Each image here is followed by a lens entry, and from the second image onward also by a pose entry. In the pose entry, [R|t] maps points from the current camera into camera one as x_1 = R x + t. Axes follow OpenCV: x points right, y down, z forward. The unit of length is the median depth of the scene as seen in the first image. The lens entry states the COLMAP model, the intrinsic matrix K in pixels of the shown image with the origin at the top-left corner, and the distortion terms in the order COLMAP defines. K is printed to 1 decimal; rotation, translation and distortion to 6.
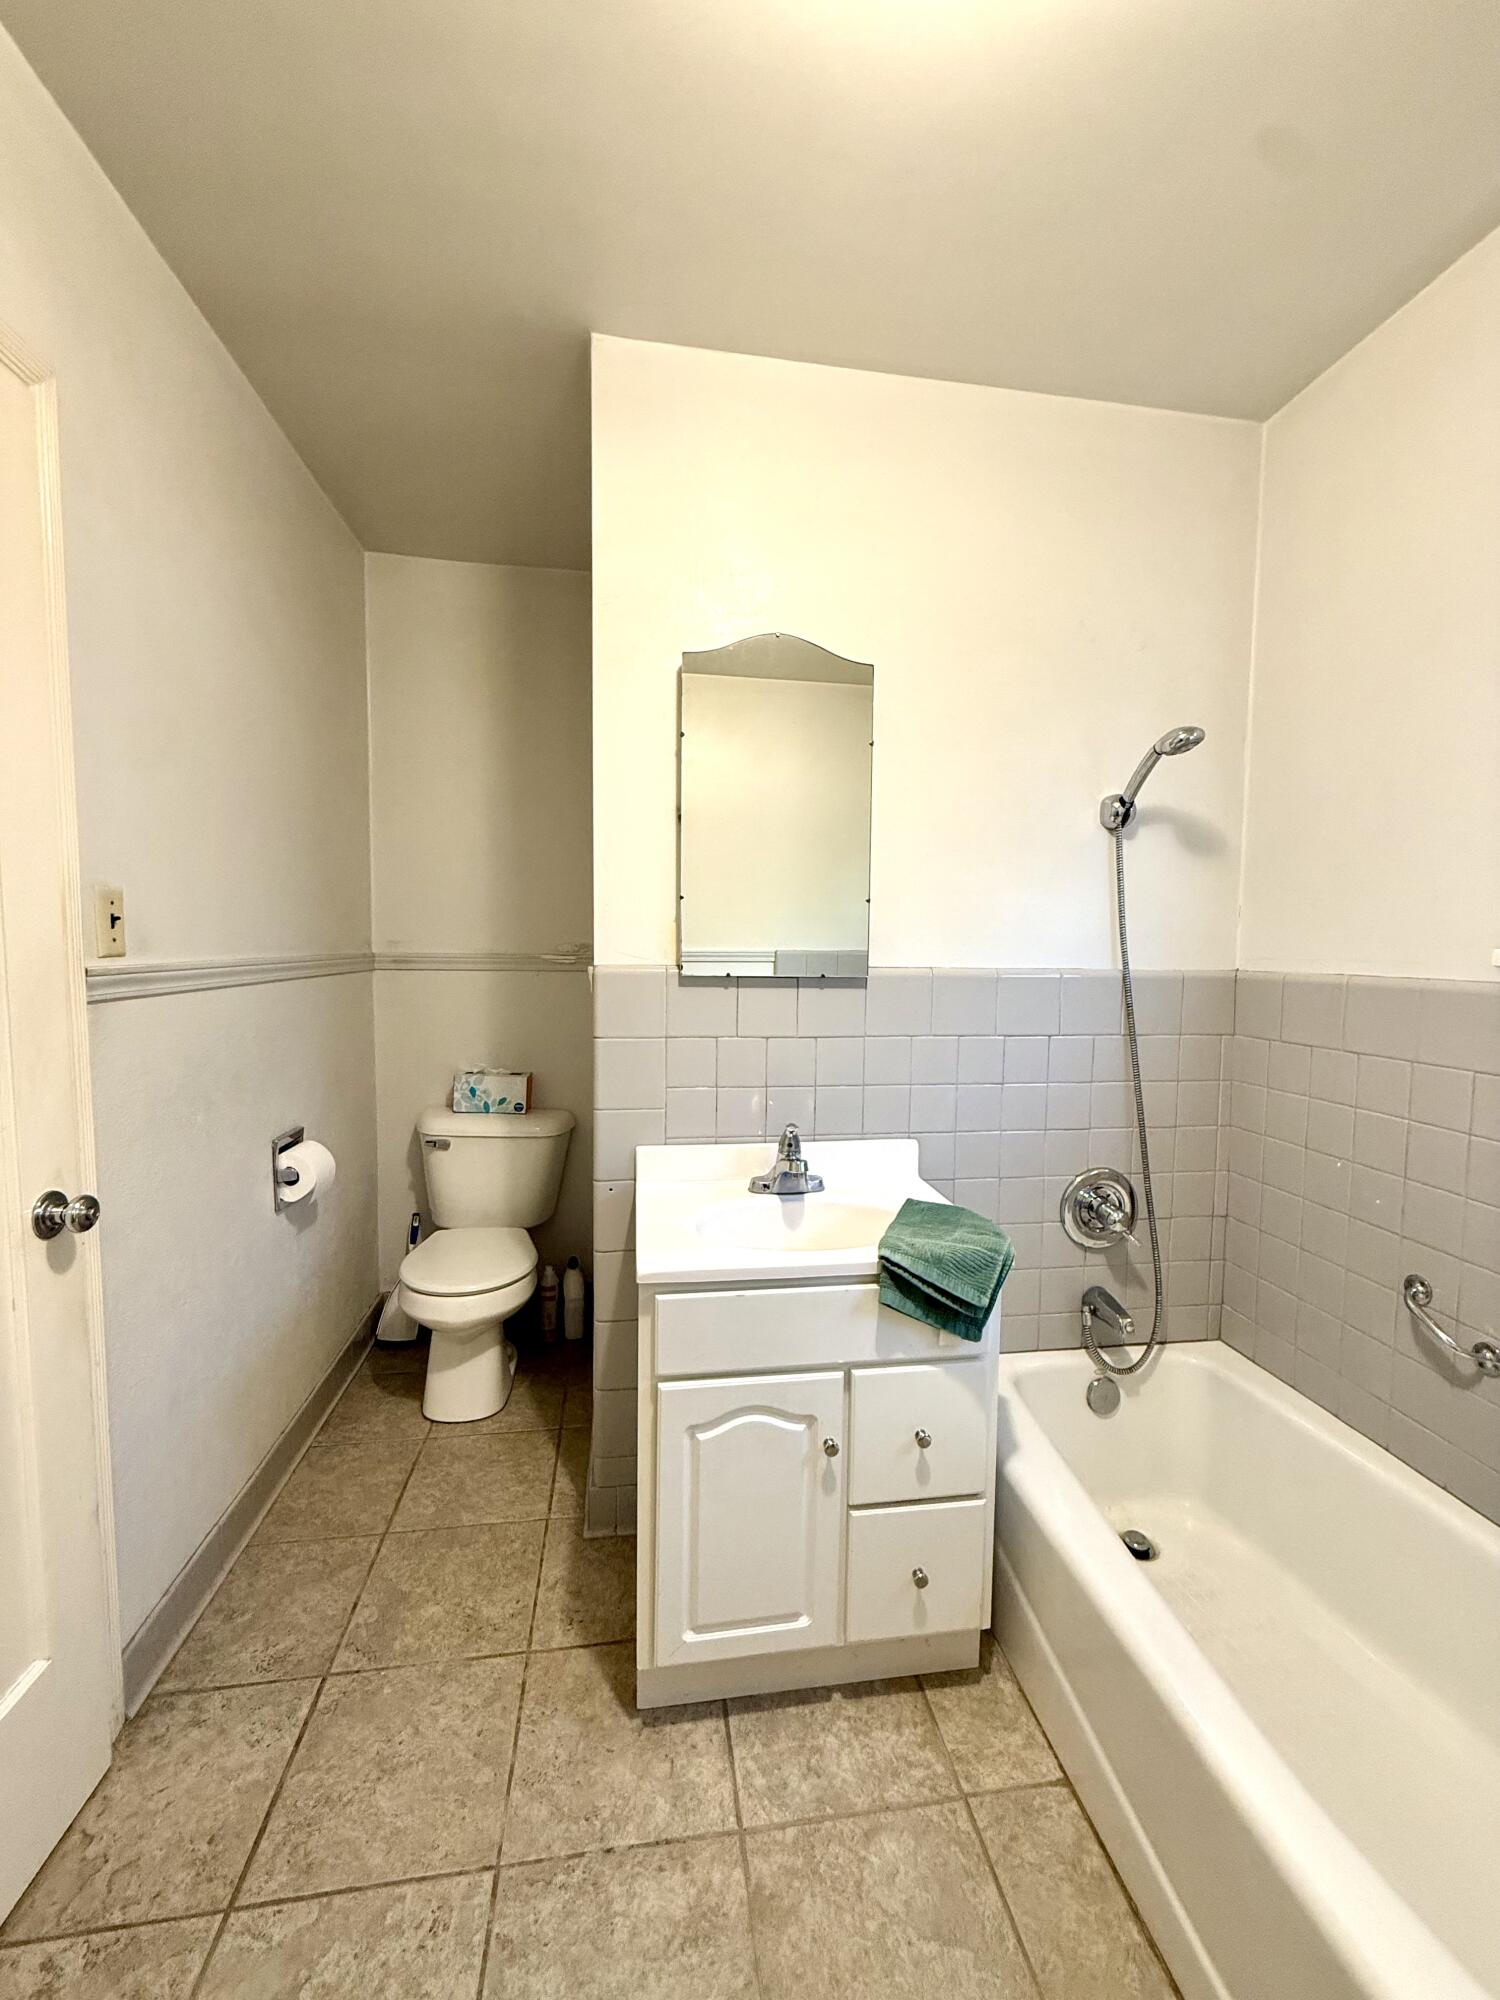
lens RADIAL K [[796.7, 0, 750.0], [0, 796.7, 1000.0], [0, 0, 1]] dist [-0.001787, -0.000017]
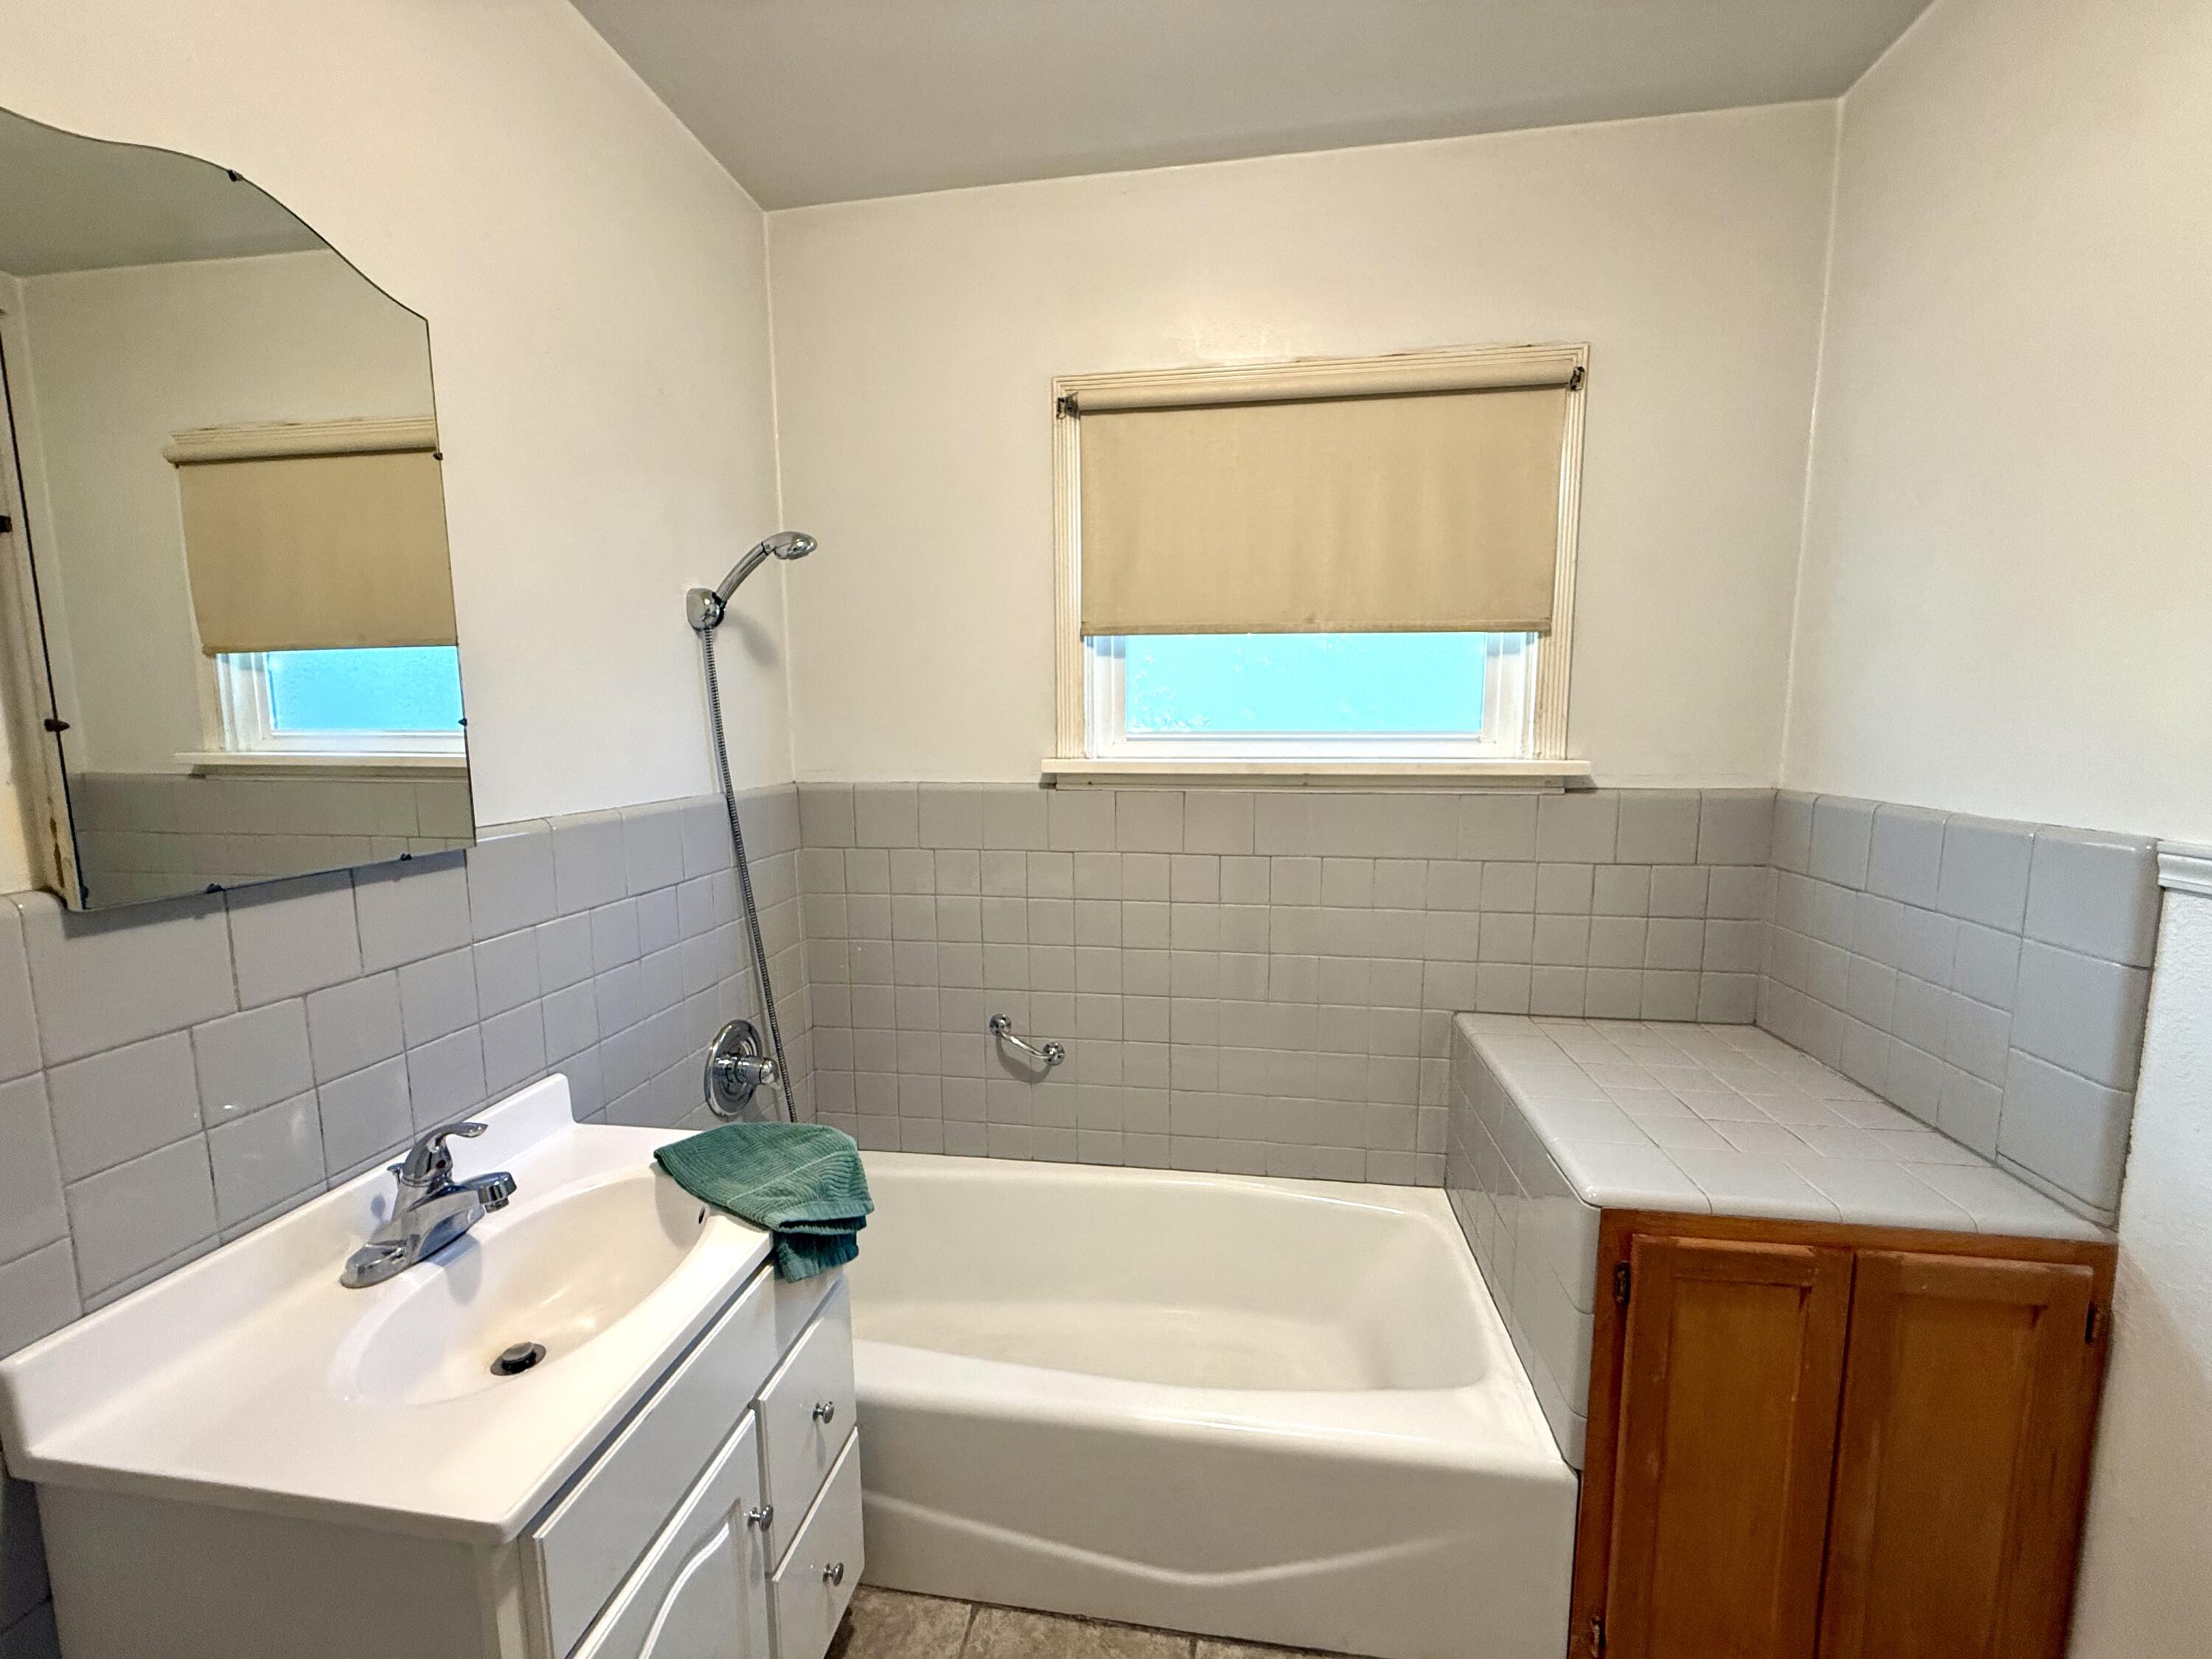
lens RADIAL K [[881.1, 0, 1102.6], [0, 881.1, 830.1], [0, 0, 1]] dist [-0.001787, -0.000017]
pose [[0.295142, -0.133551, 0.946074, -0.368090], [0.077811, 0.990254, 0.115513, -0.087538], [-0.952280, 0.039523, 0.302657, 0.354027]]
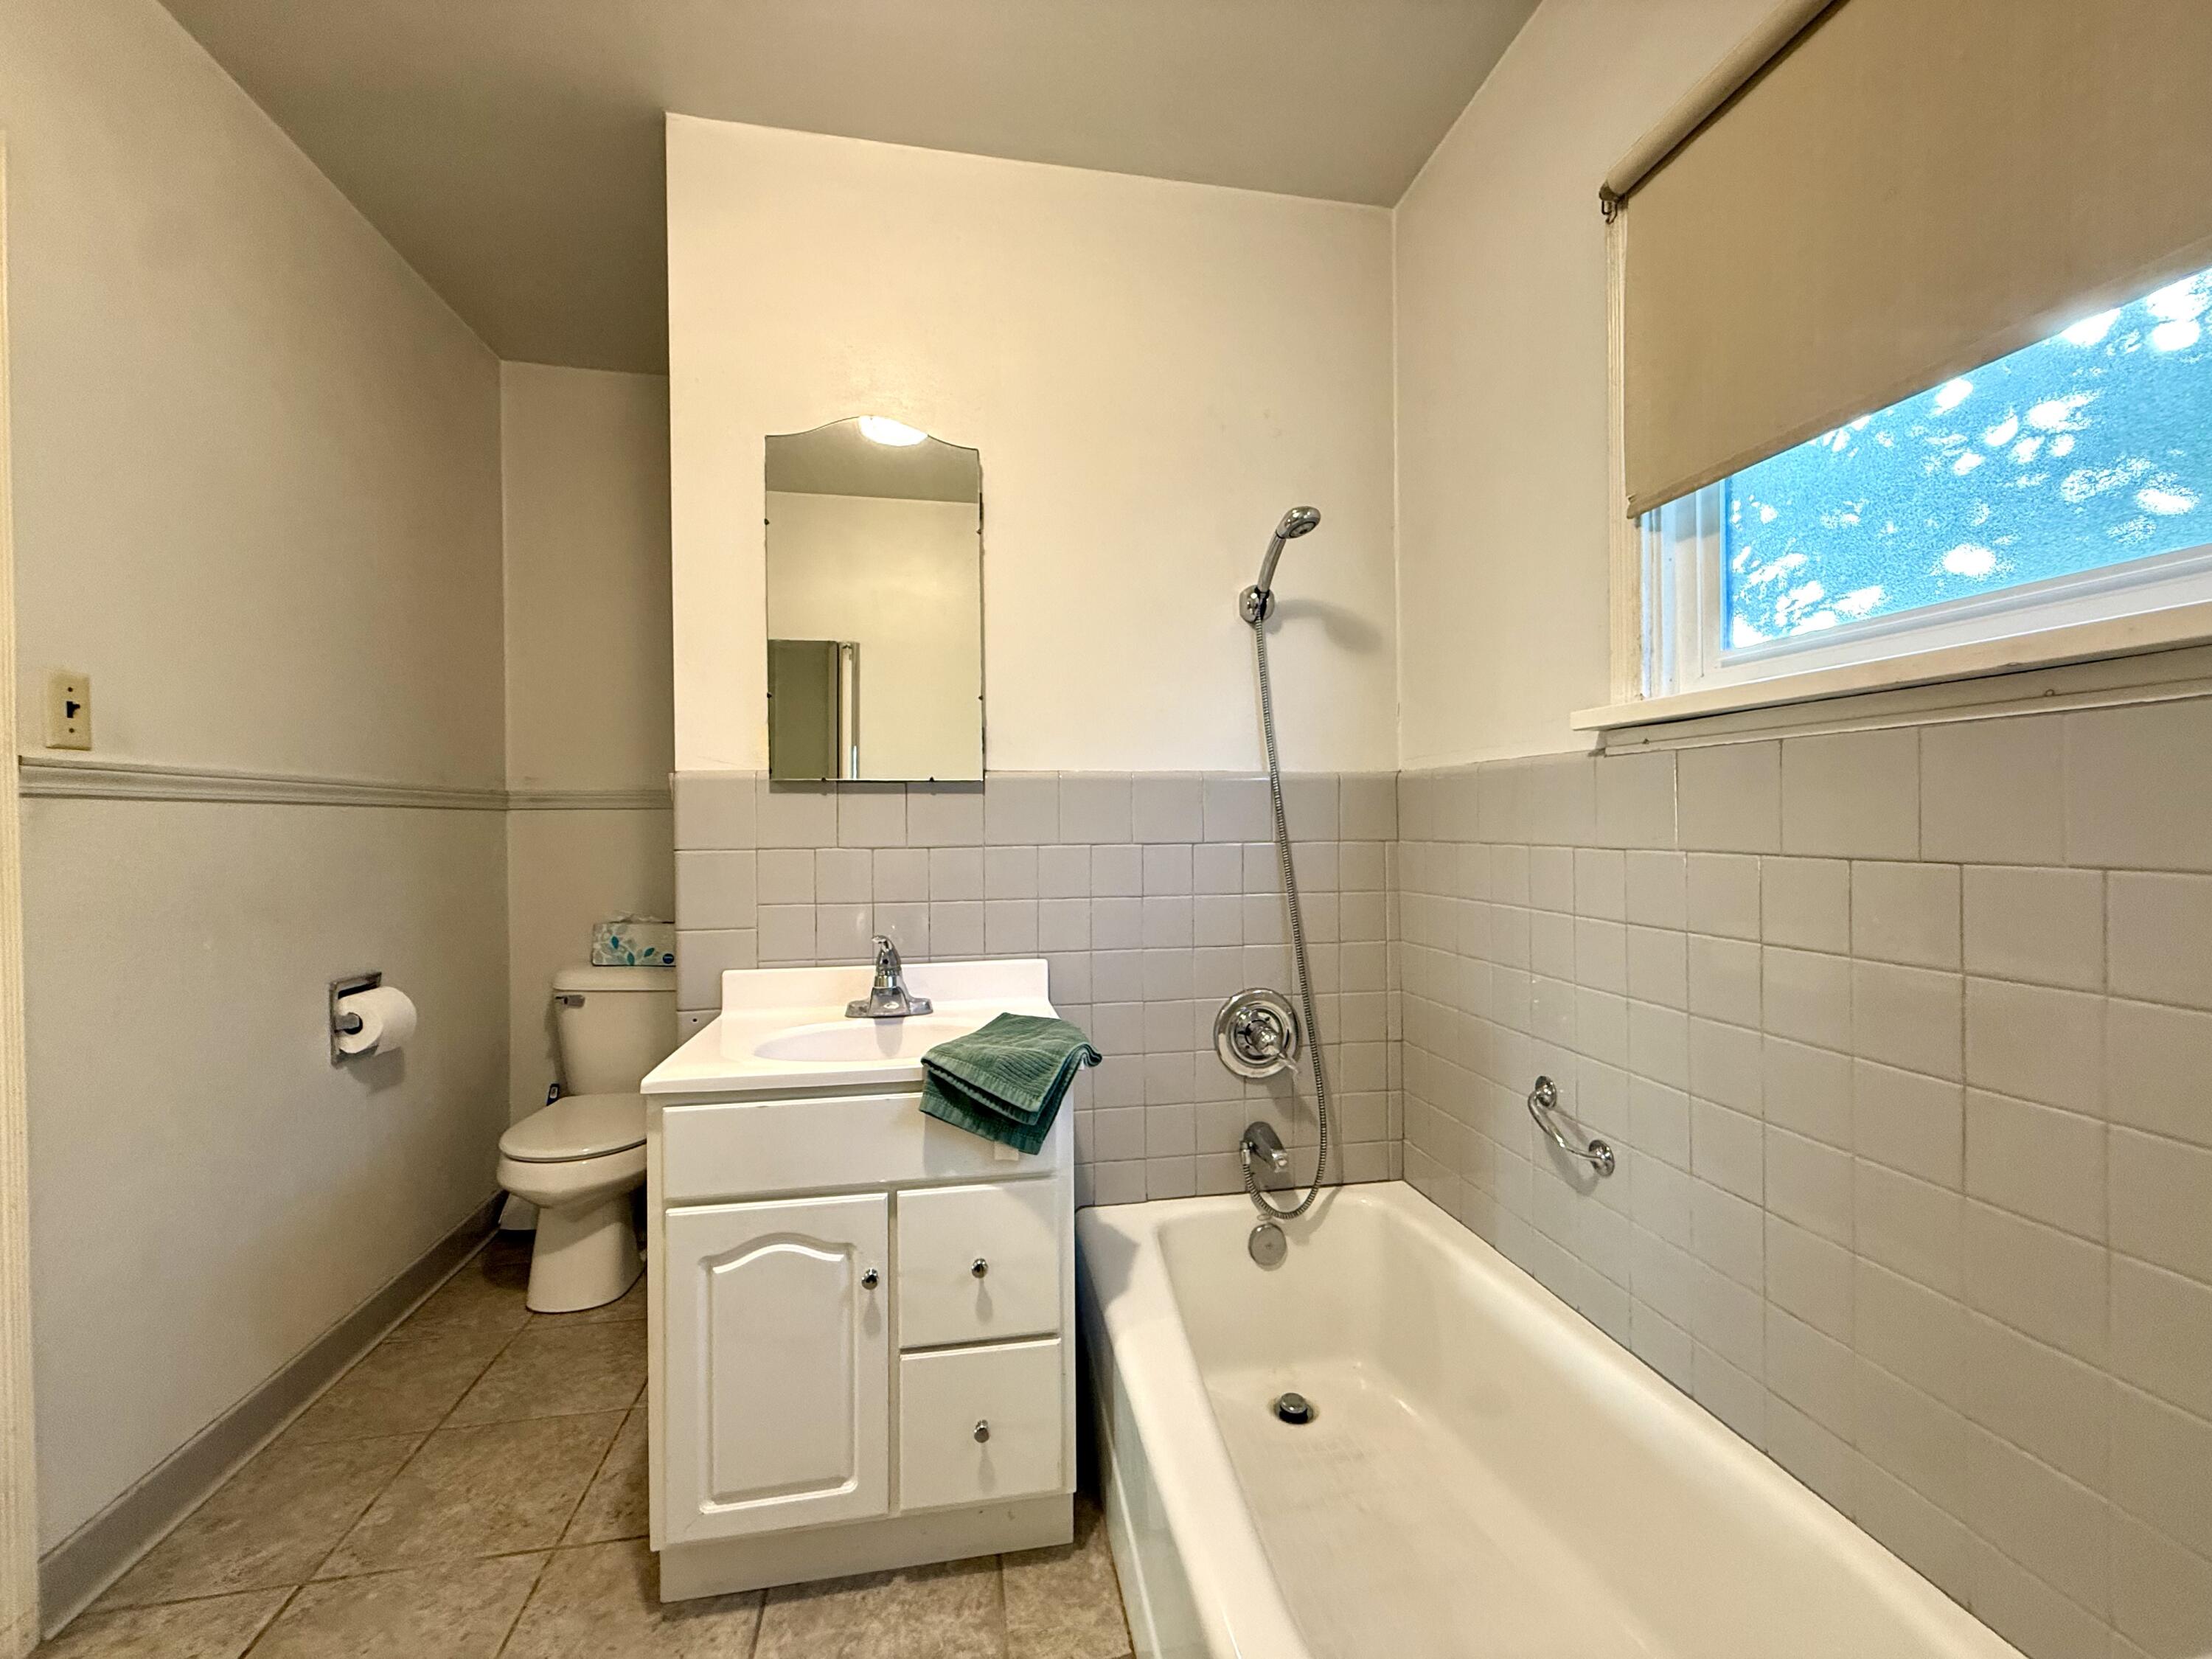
lens RADIAL K [[884.1, 0, 1103.9], [0, 884.1, 831.1], [0, 0, 1]] dist [-0.002611, 0.000783]
pose [[0.999361, -0.021424, 0.028616, 0.271276], [0.023178, 0.997781, -0.062421, 0.101751], [-0.027215, 0.063044, 0.997640, -0.020166]]
